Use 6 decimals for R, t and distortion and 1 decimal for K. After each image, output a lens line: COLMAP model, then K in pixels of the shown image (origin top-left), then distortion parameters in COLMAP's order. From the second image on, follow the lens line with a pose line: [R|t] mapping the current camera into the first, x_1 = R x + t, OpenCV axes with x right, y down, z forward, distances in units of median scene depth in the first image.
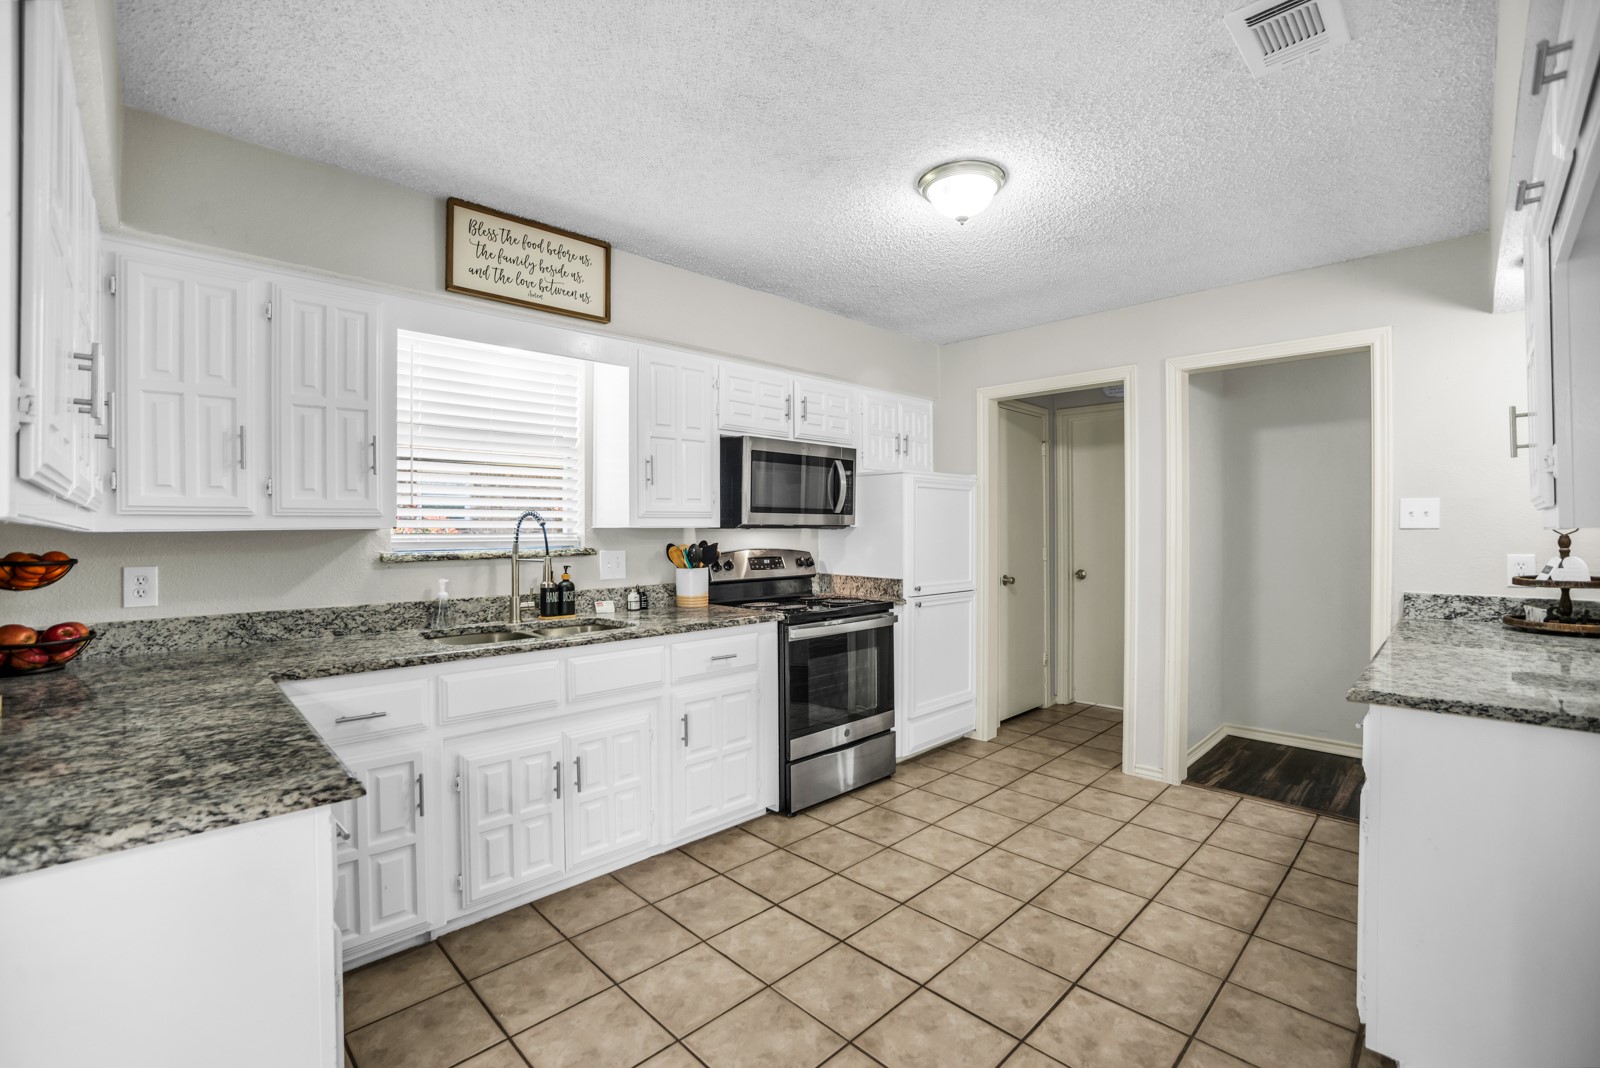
lens RADIAL K [[697.9, 0, 806.4], [0, 697.9, 527.0], [0, 0, 1]] dist [-0.054154, 0.016866]
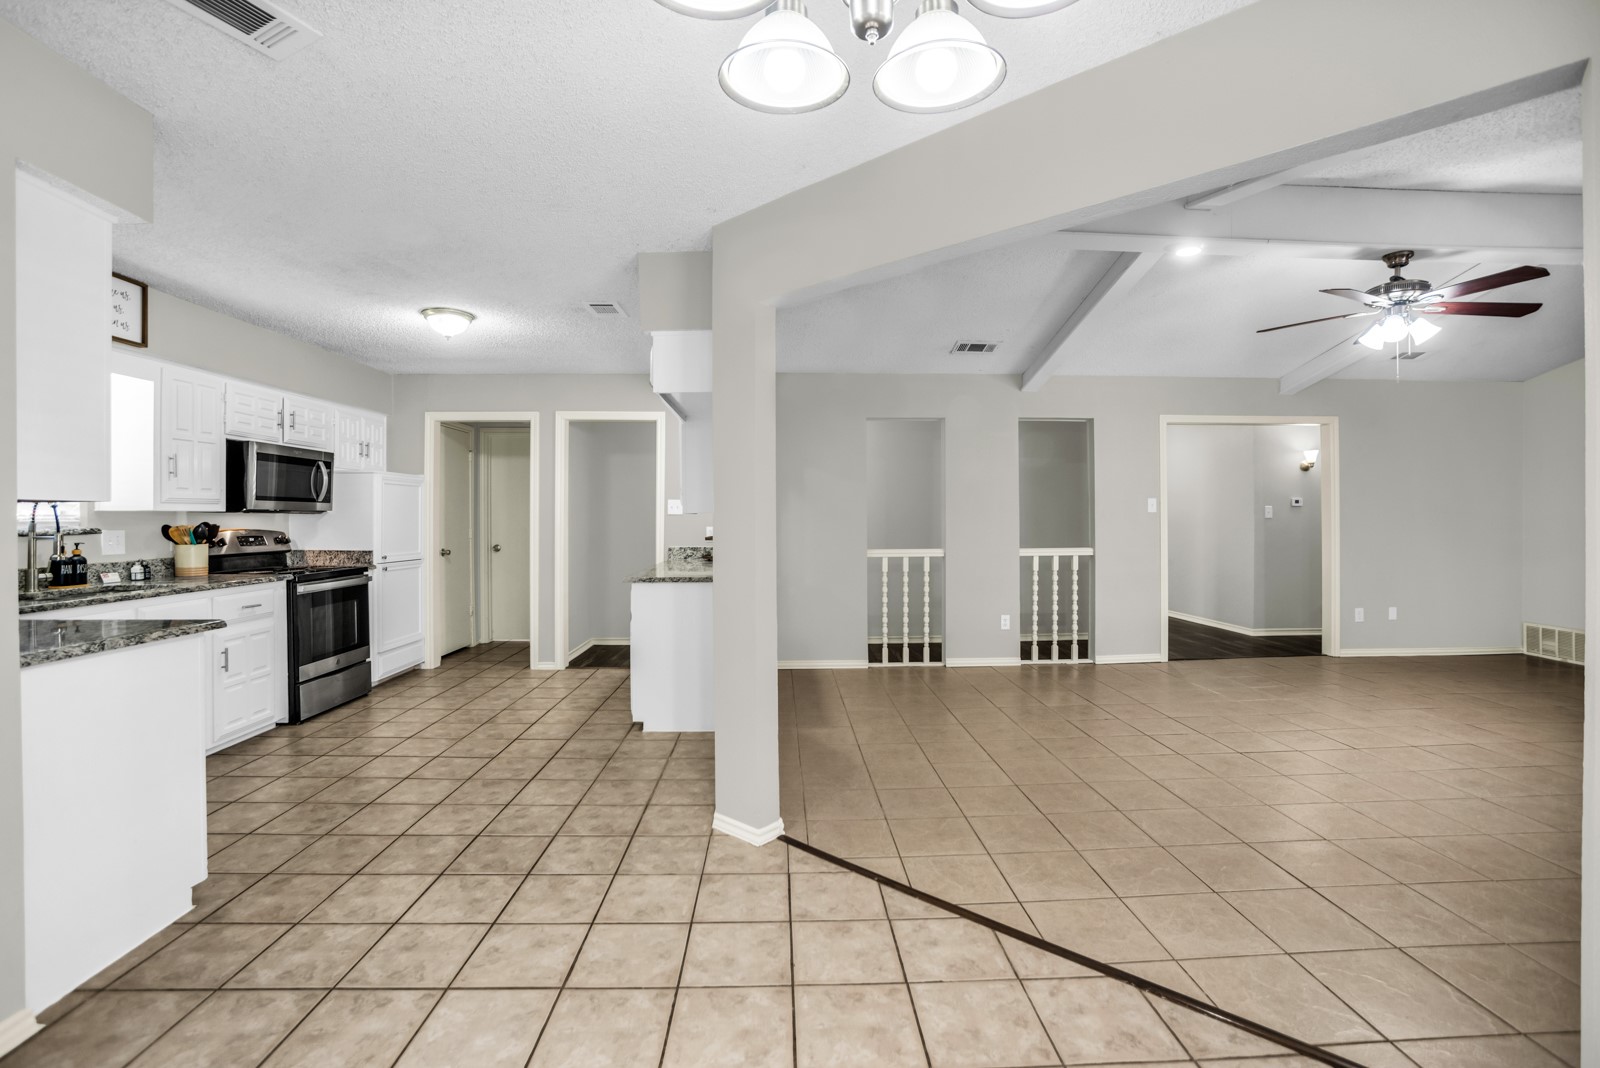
lens RADIAL K [[697.9, 0, 806.4], [0, 697.9, 527.0], [0, 0, 1]] dist [-0.054154, 0.016866]
pose [[0.676979, -0.006279, 0.735975, -0.304699], [-0.005291, 0.999896, 0.013398, 0.006745], [-0.735983, -0.012964, 0.676876, -0.591631]]
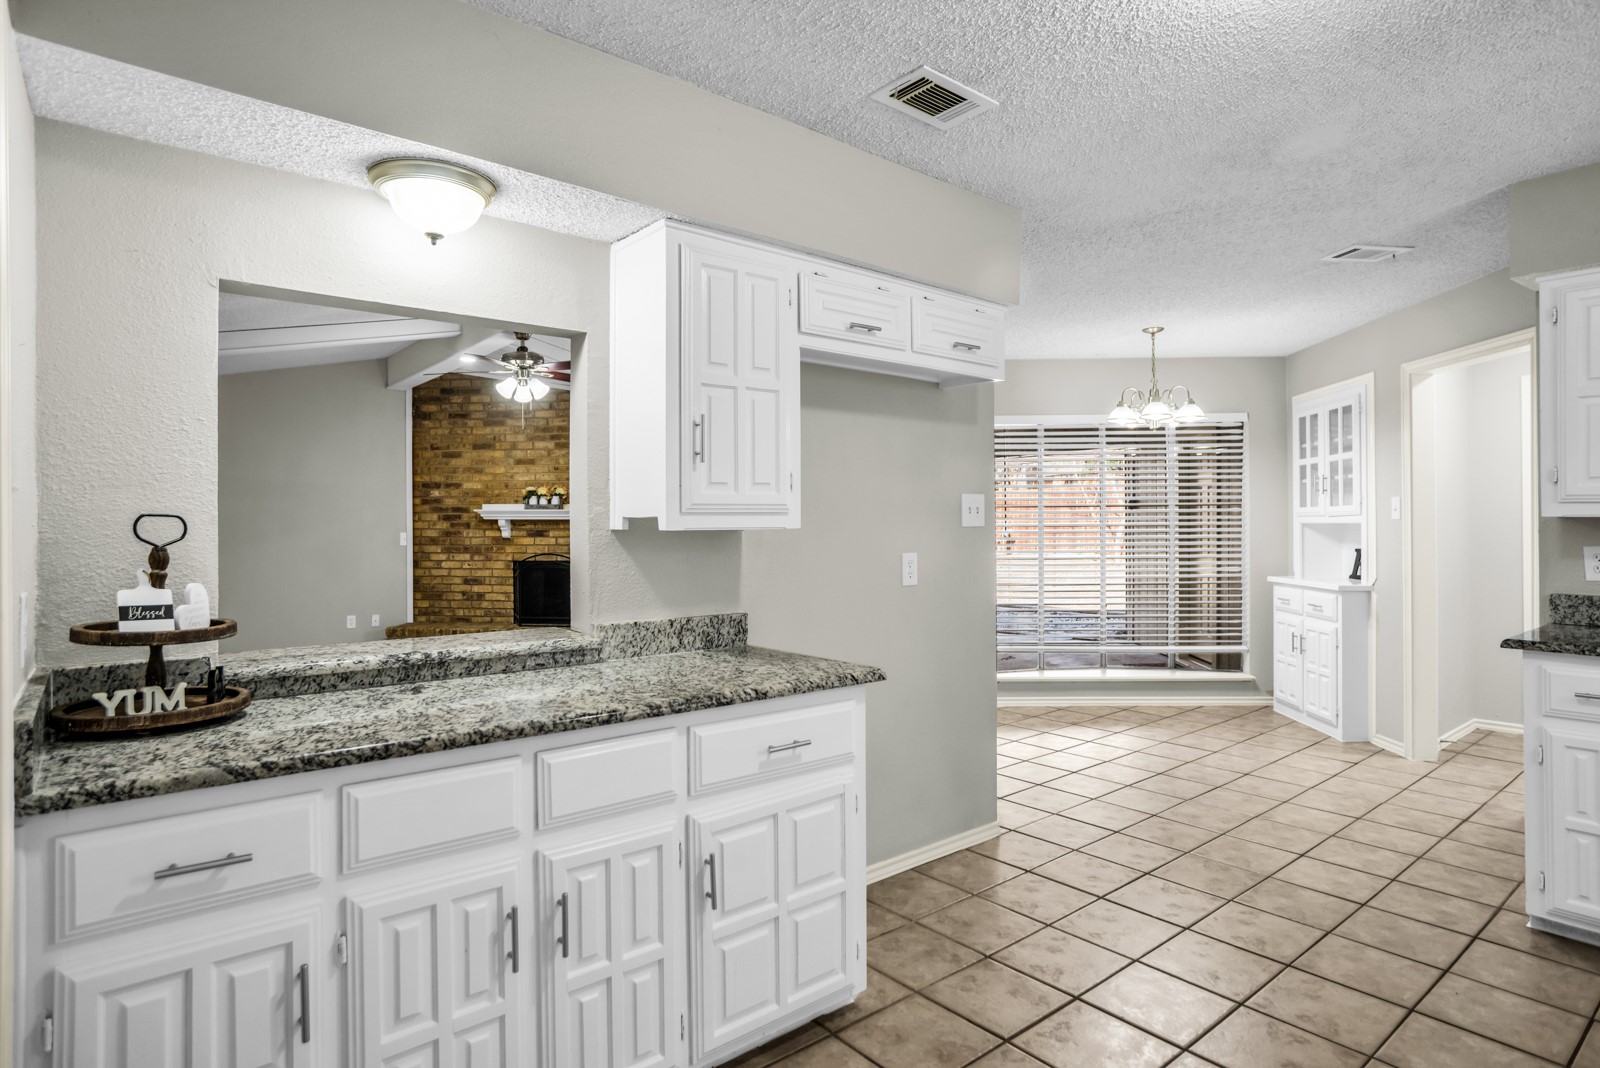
lens RADIAL K [[876.1, 0, 800.0], [0, 876.1, 534.0], [0, 0, 1]] dist [-0.074298, 0.043751]
pose [[-0.994835, 0.006319, 0.101307, 0.394345], [0.006188, 0.999980, -0.001600, 0.013110], [-0.101315, -0.000965, -0.994854, 1.207149]]
